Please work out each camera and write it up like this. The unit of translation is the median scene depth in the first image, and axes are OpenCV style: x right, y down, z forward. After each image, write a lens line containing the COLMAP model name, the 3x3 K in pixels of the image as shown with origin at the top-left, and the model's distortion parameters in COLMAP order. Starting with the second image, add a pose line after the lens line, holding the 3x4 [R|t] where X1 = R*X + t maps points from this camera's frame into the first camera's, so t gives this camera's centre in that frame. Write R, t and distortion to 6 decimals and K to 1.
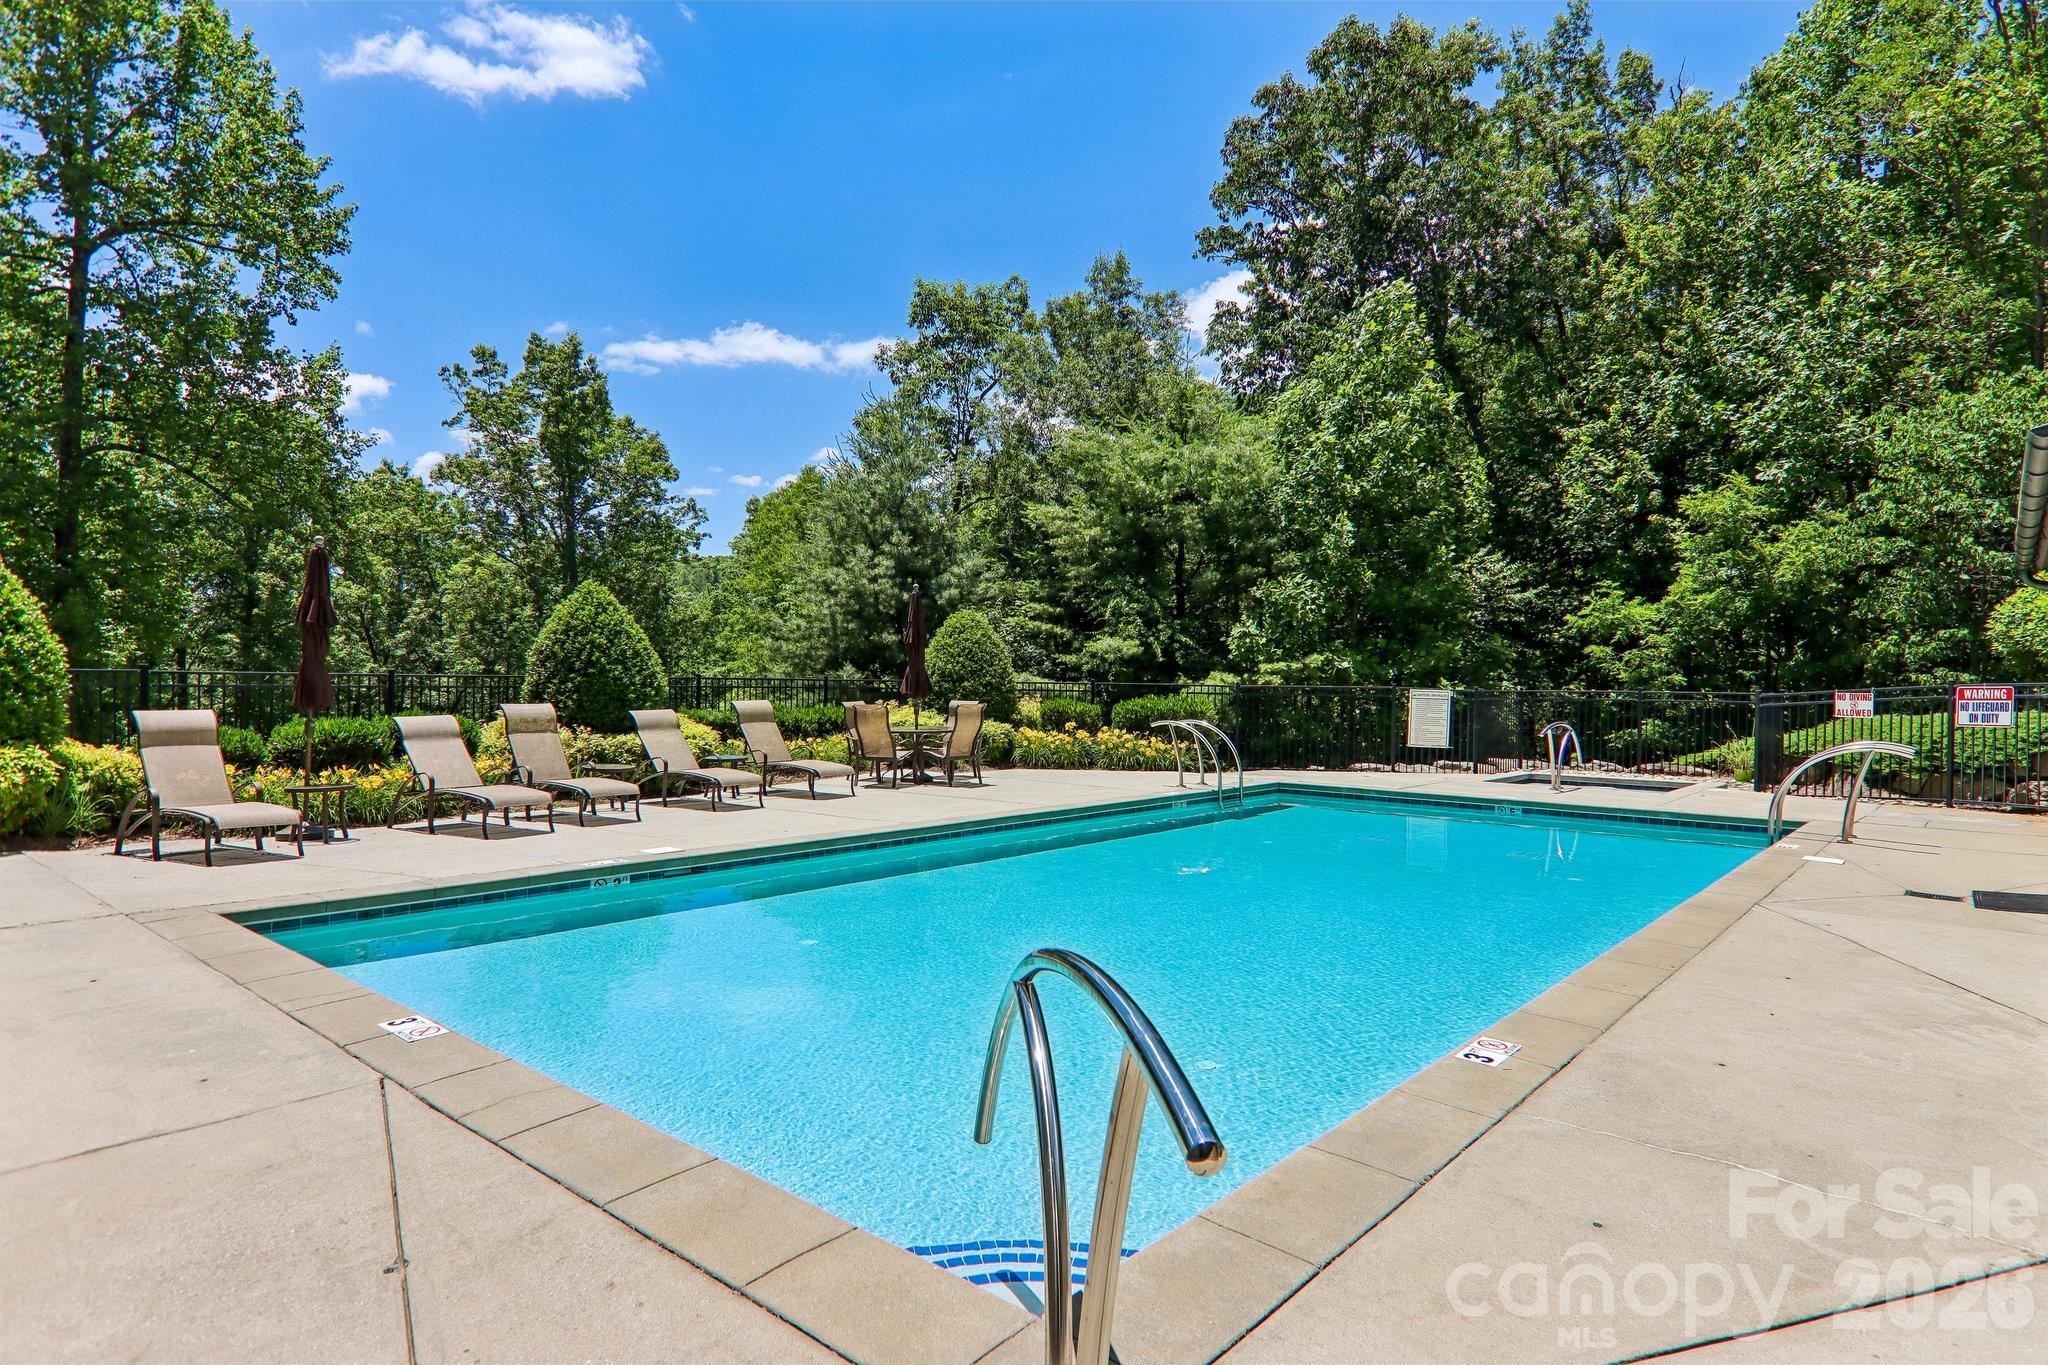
lens RADIAL K [[1139.8, 0, 1024.2], [0, 1139.8, 747.2], [0, 0, 1]] dist [-0.001161, -0.013298]
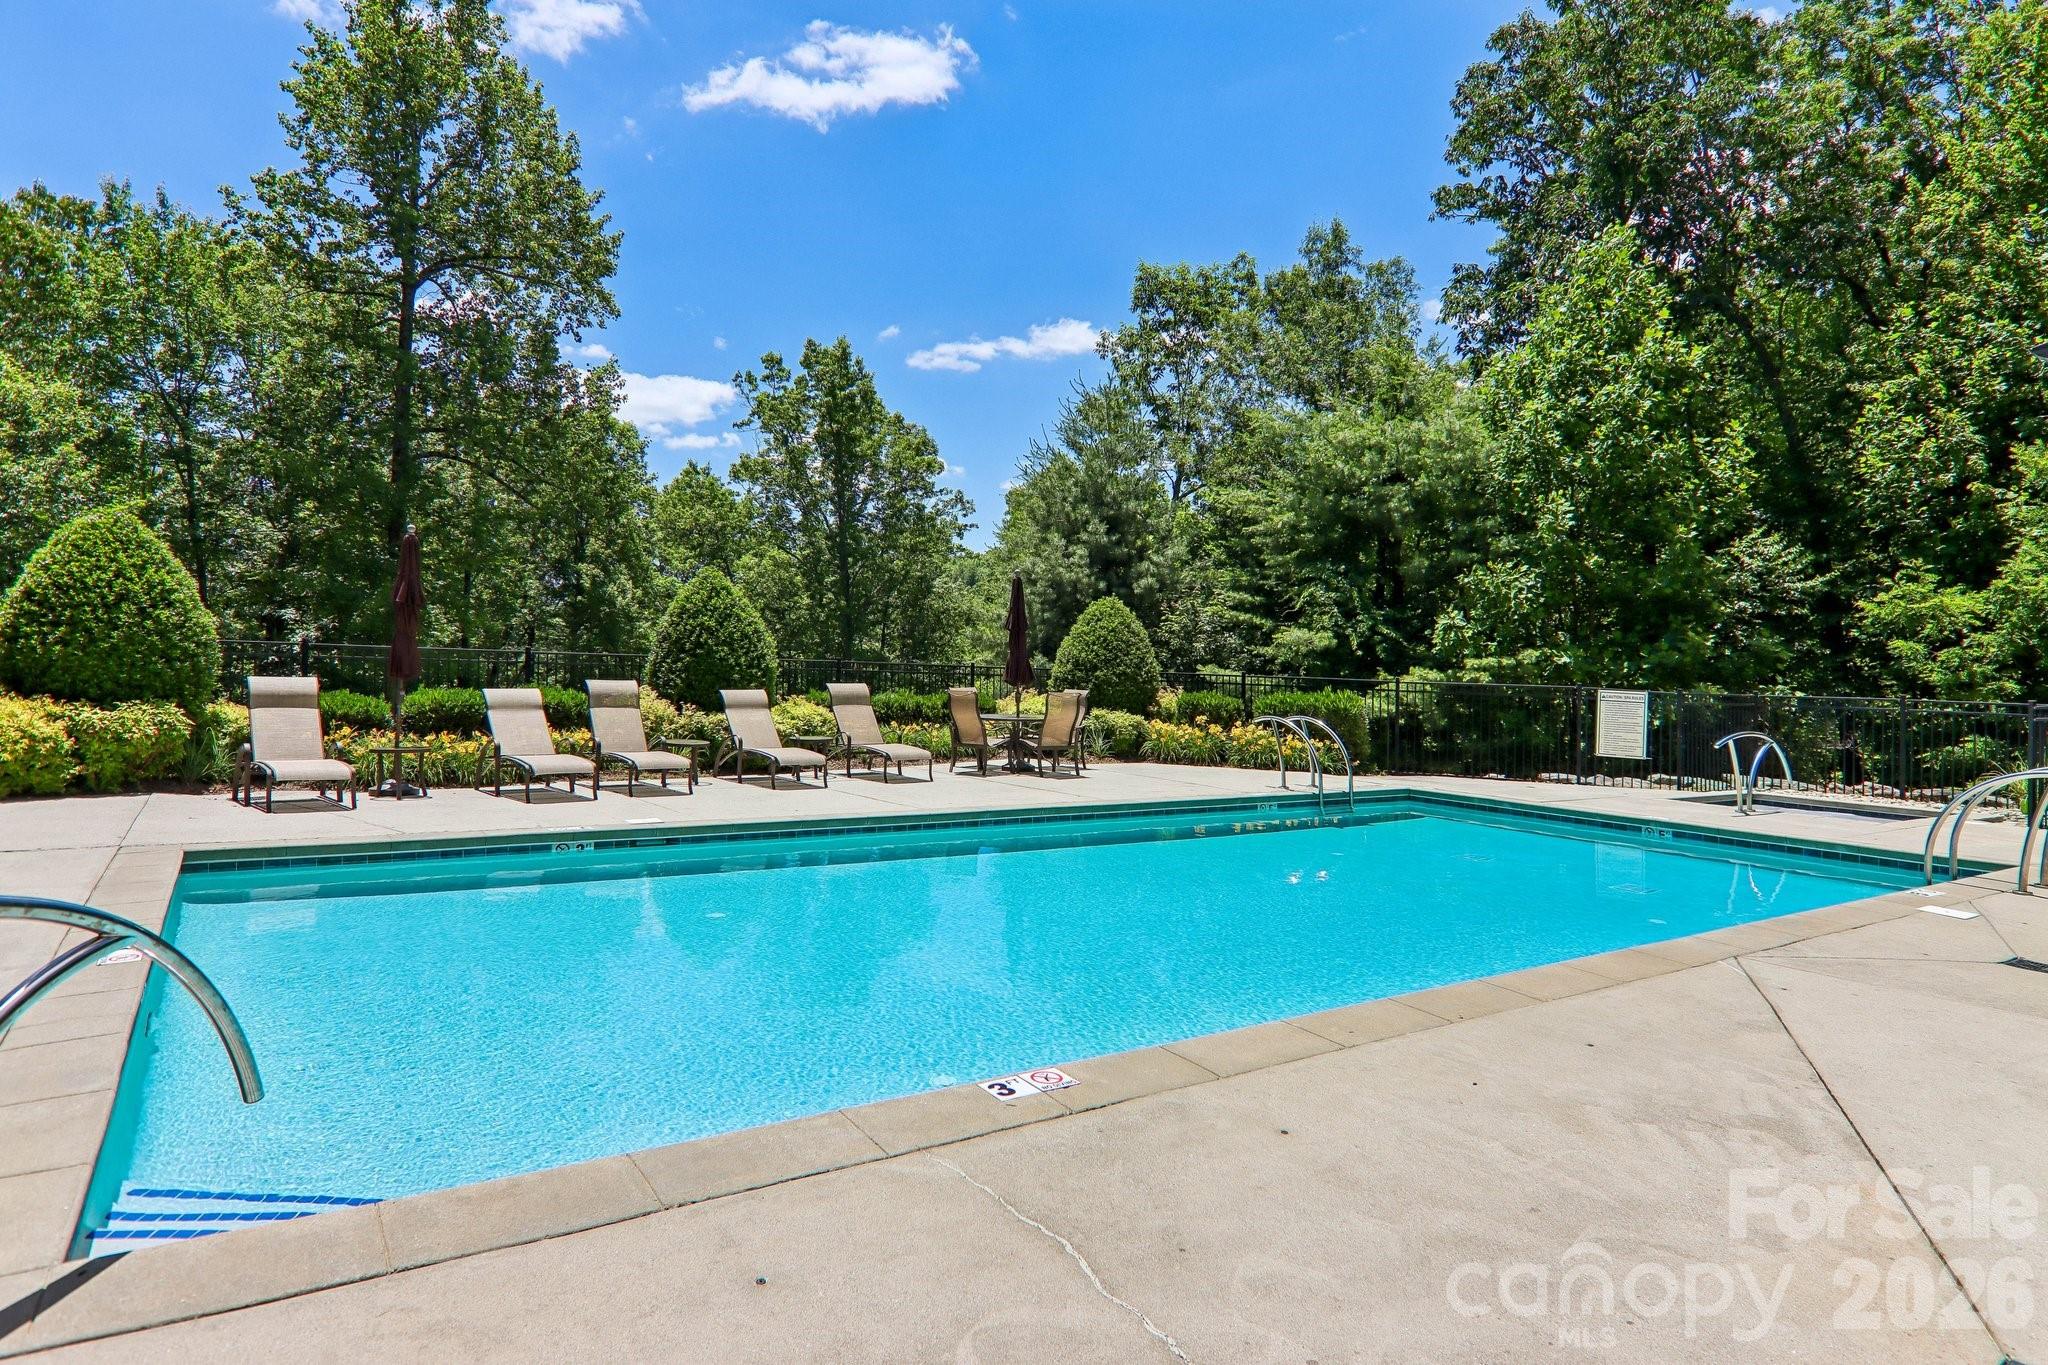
lens RADIAL K [[1162.9, 0, 1024.9], [0, 1162.9, 711.0], [0, 0, 1]] dist [0.000059, -0.012670]
pose [[0.965483, 0.029095, -0.258836, 0.103162], [-0.035868, 0.999126, -0.021484, 0.000130], [0.257985, 0.030027, 0.965682, 0.021523]]
